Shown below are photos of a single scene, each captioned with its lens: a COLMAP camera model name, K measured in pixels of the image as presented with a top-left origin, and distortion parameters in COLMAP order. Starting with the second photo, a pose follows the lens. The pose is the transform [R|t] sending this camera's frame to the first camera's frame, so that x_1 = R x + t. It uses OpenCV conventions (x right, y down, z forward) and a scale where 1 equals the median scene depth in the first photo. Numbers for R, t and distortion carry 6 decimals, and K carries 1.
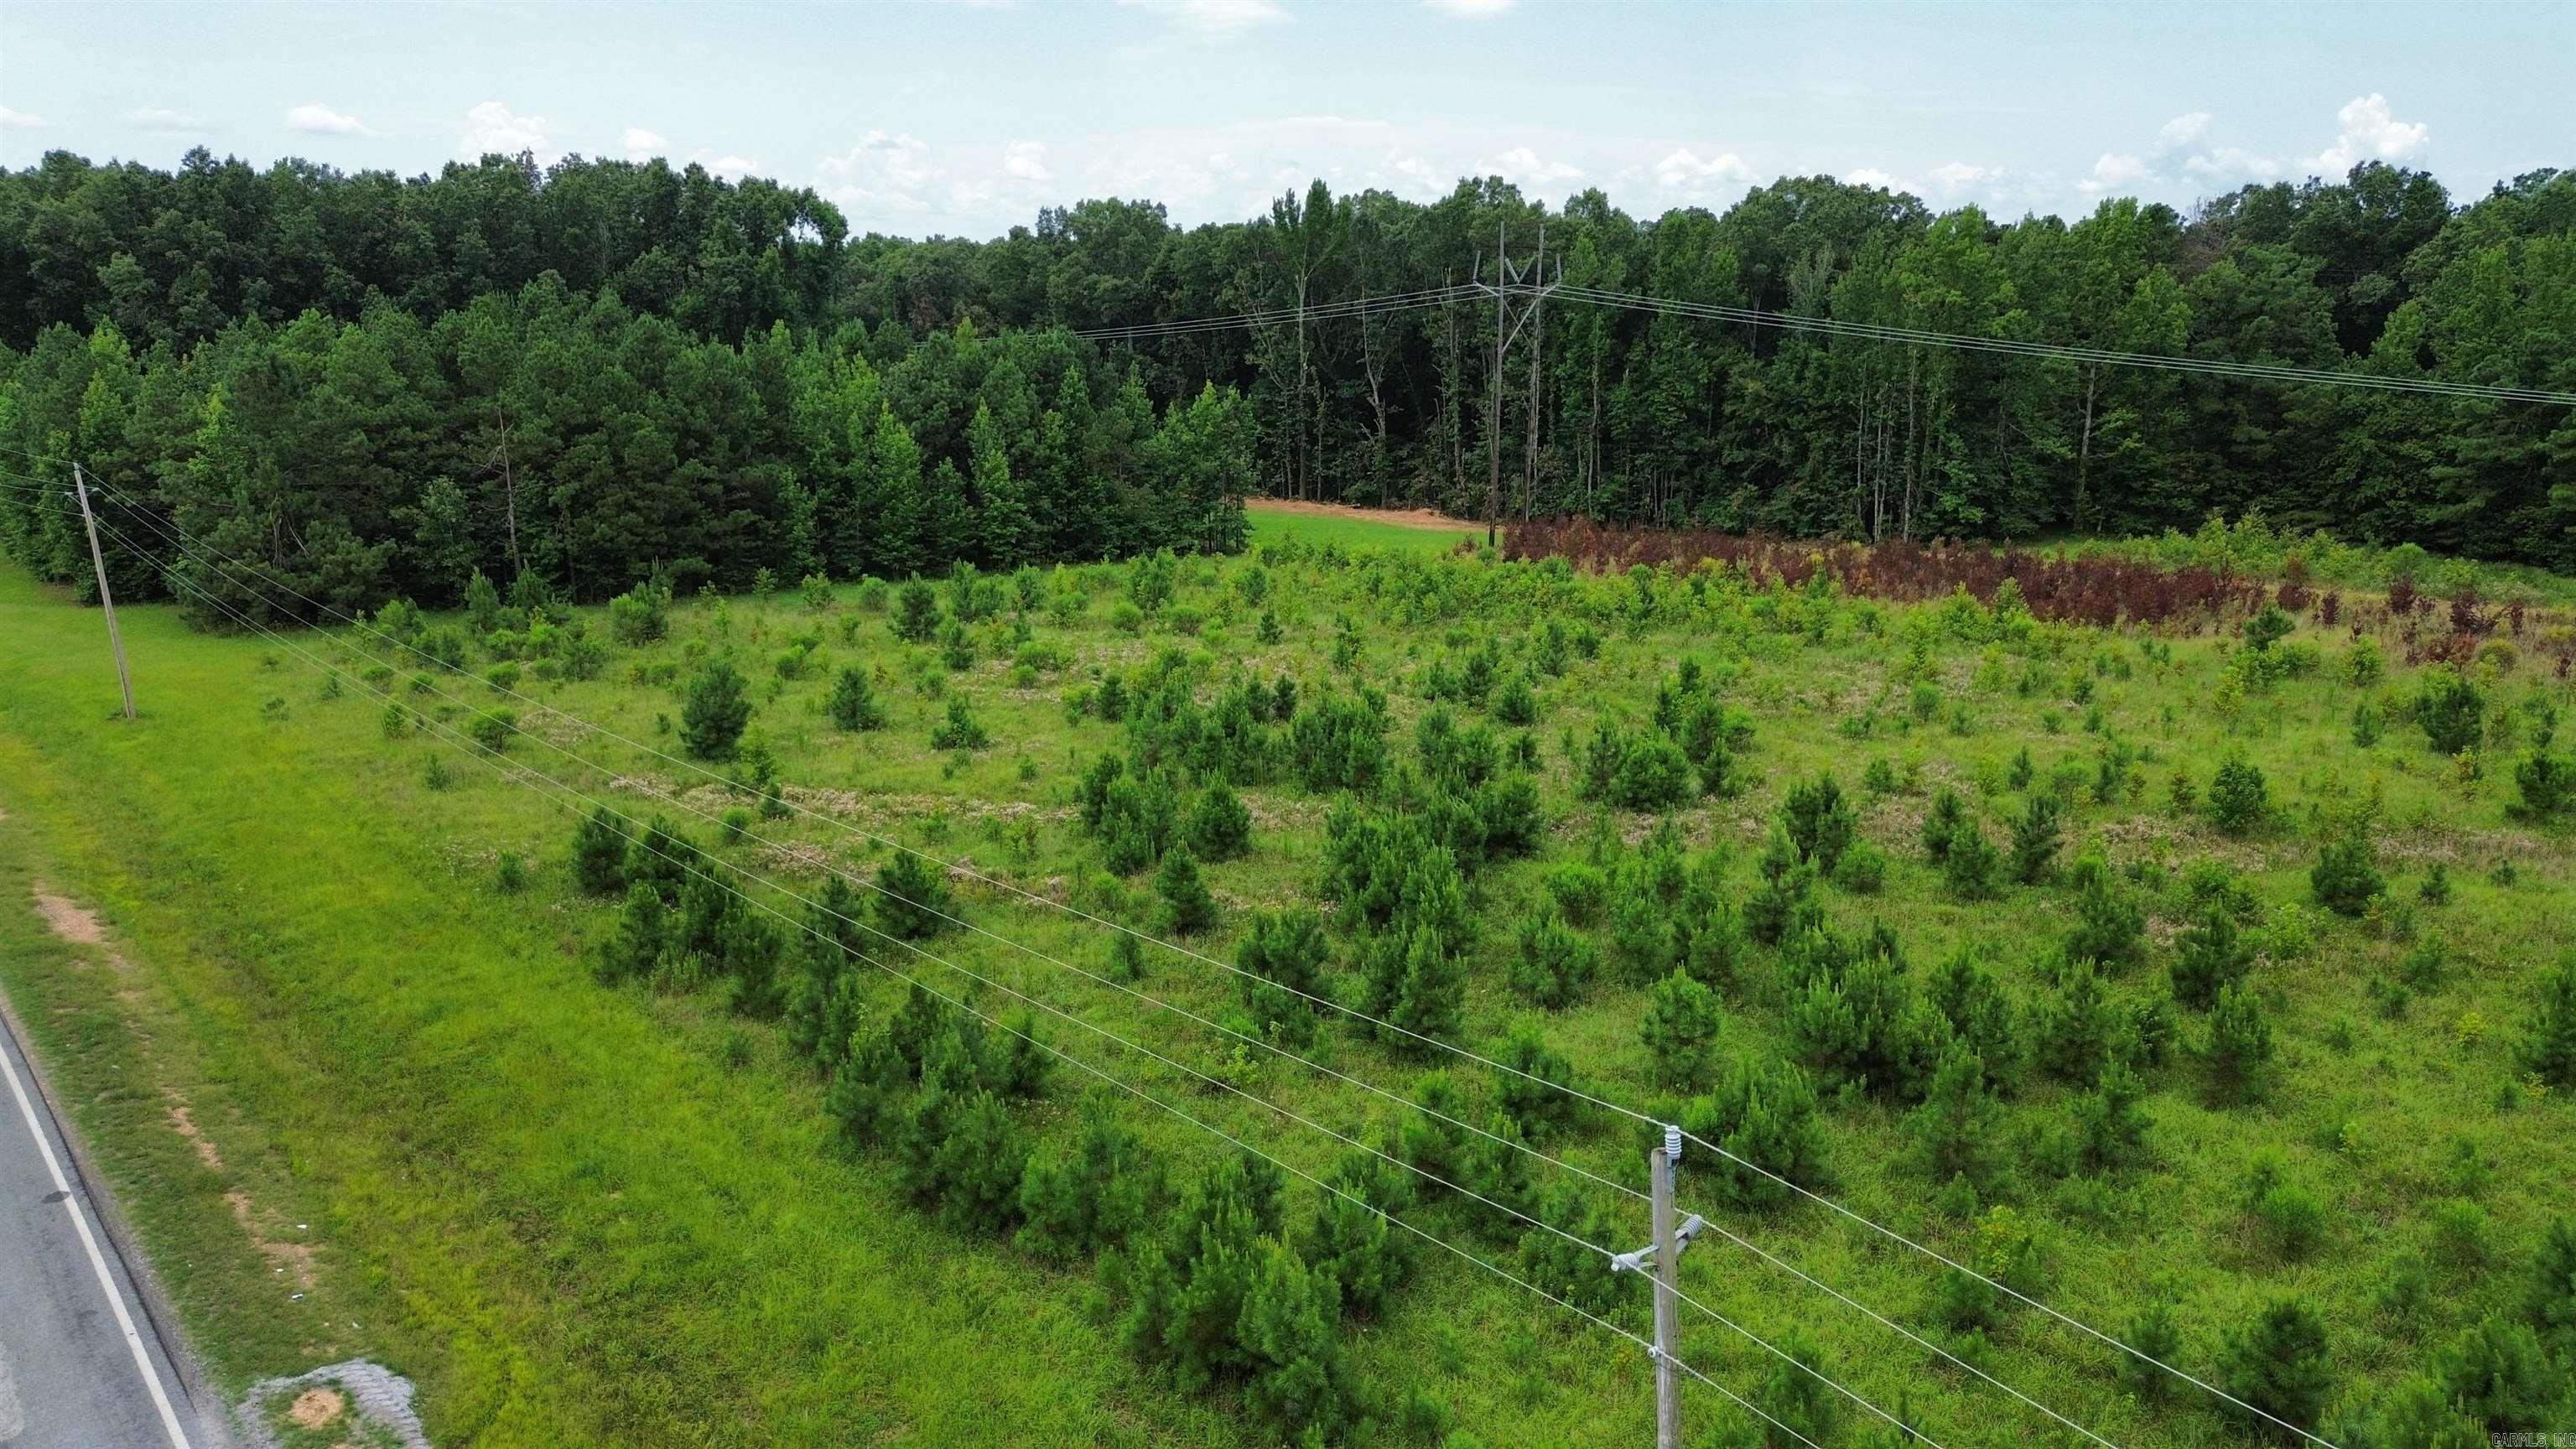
lens RADIAL K [[1838.4, 0, 1285.3], [0, 1838.4, 725.7], [0, 0, 1]] dist [0.082847, -0.074820]
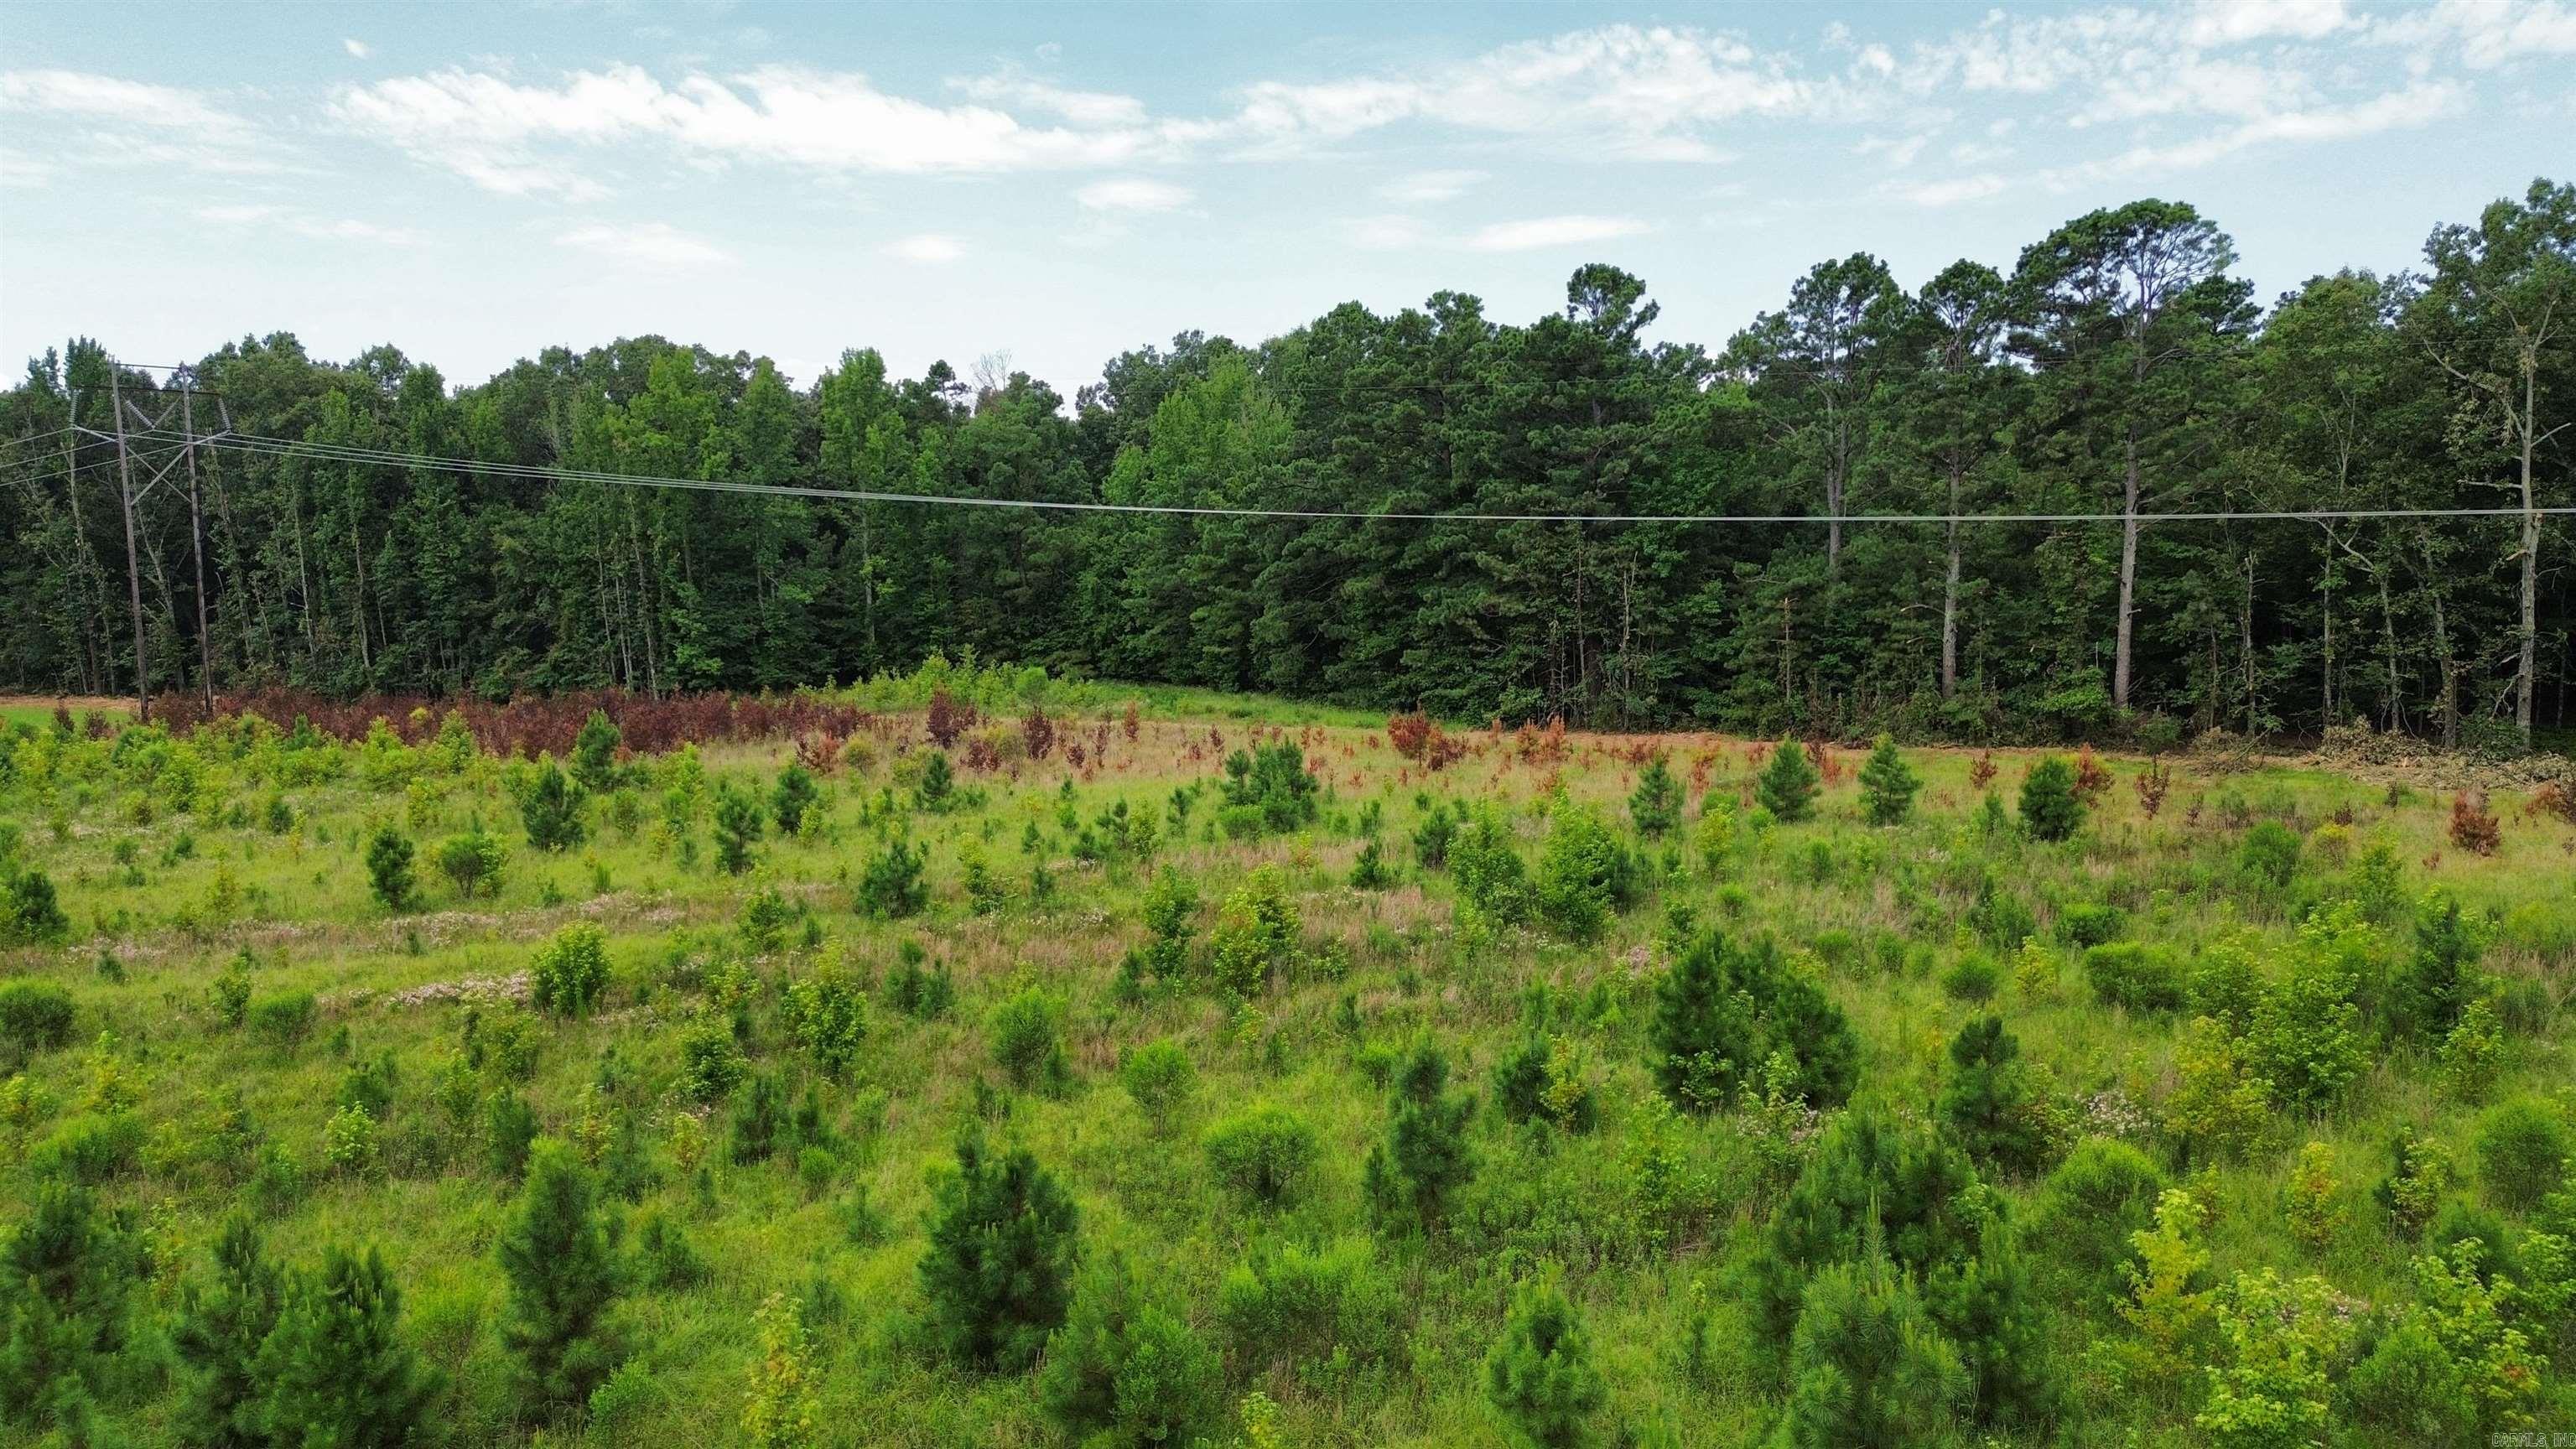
lens RADIAL K [[1838.4, 0, 1289.3], [0, 1838.4, 716.8], [0, 0, 1]] dist [0.082847, -0.074820]
pose [[0.962383, -0.052627, 0.266551, 0.366677], [0.086040, 0.989602, -0.115265, 0.042418], [-0.257713, 0.133863, 0.956904, 0.020476]]
